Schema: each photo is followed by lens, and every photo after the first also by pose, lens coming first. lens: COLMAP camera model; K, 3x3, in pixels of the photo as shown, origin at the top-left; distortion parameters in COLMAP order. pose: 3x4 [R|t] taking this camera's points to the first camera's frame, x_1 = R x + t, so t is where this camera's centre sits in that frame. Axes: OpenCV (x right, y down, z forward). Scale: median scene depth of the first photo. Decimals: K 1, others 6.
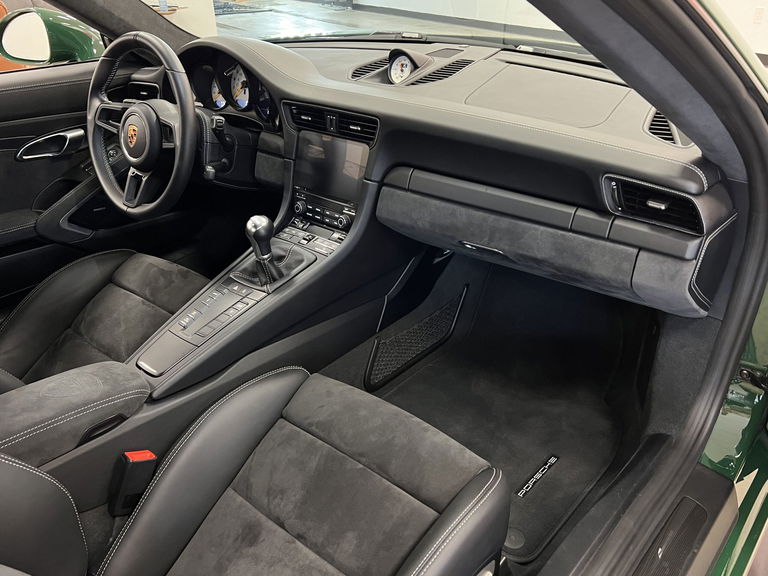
lens RADIAL K [[657.9, 0, 385.8], [0, 657.9, 291.7], [0, 0, 1]] dist [0.054956, -0.072741]
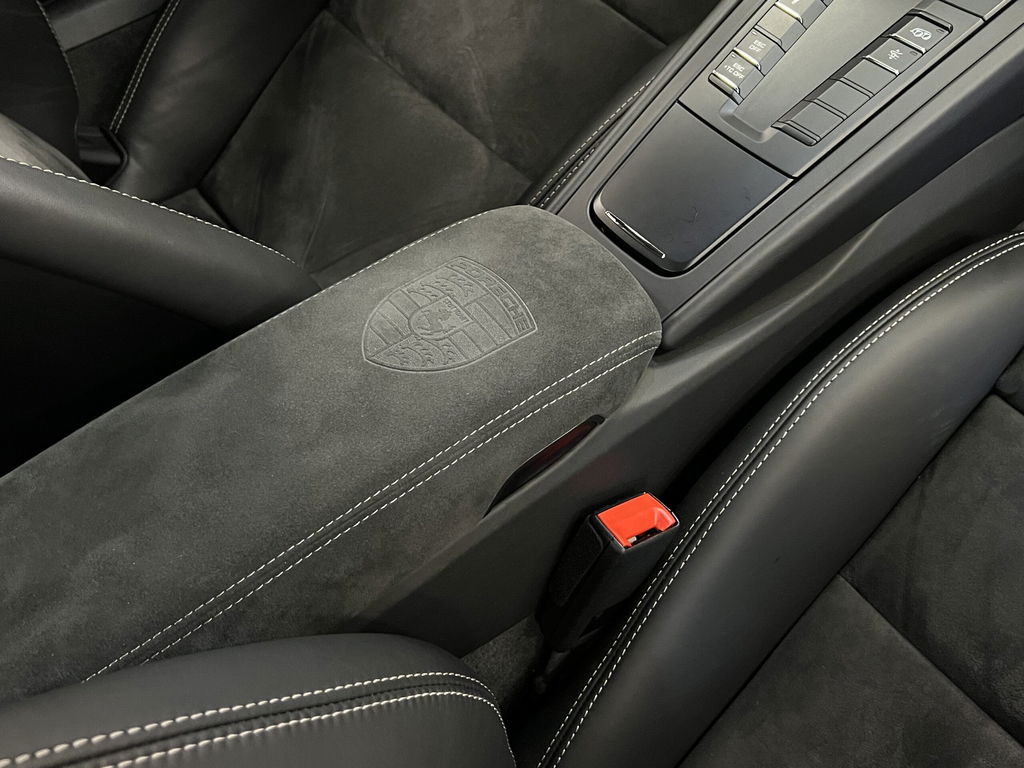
lens RADIAL K [[1009.7, 0, 516.9], [0, 1009.7, 378.3], [0, 0, 1]] dist [0.001917, 0.000000]
pose [[0.982889, 0.114495, -0.144292, -0.497469], [-0.031819, 0.877108, 0.479238, -0.086813], [0.181430, -0.466447, 0.865743, 0.782081]]
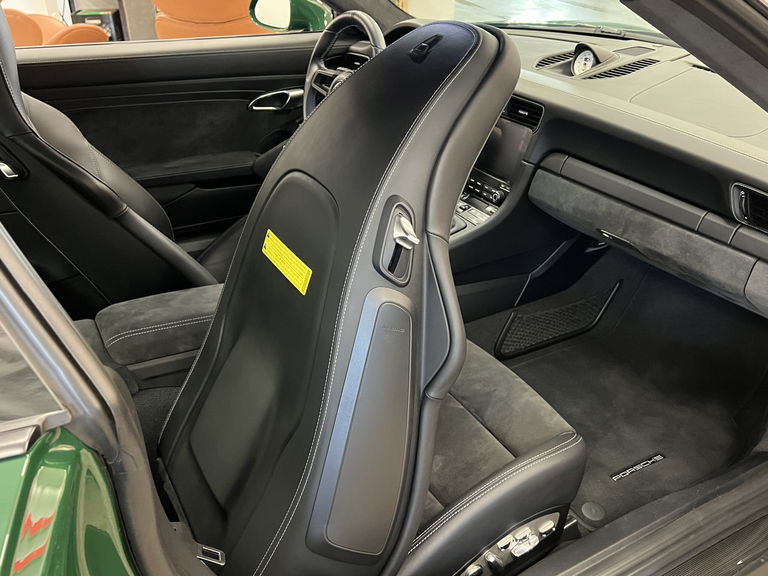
lens RADIAL K [[661.6, 0, 380.6], [0, 661.6, 287.6], [0, 0, 1]] dist [0.015541, -0.037617]
pose [[0.942754, 0.185197, -0.277339, 0.078338], [-0.179095, 0.982689, 0.047409, 0.022658], [0.281318, 0.004975, 0.959602, -0.099764]]
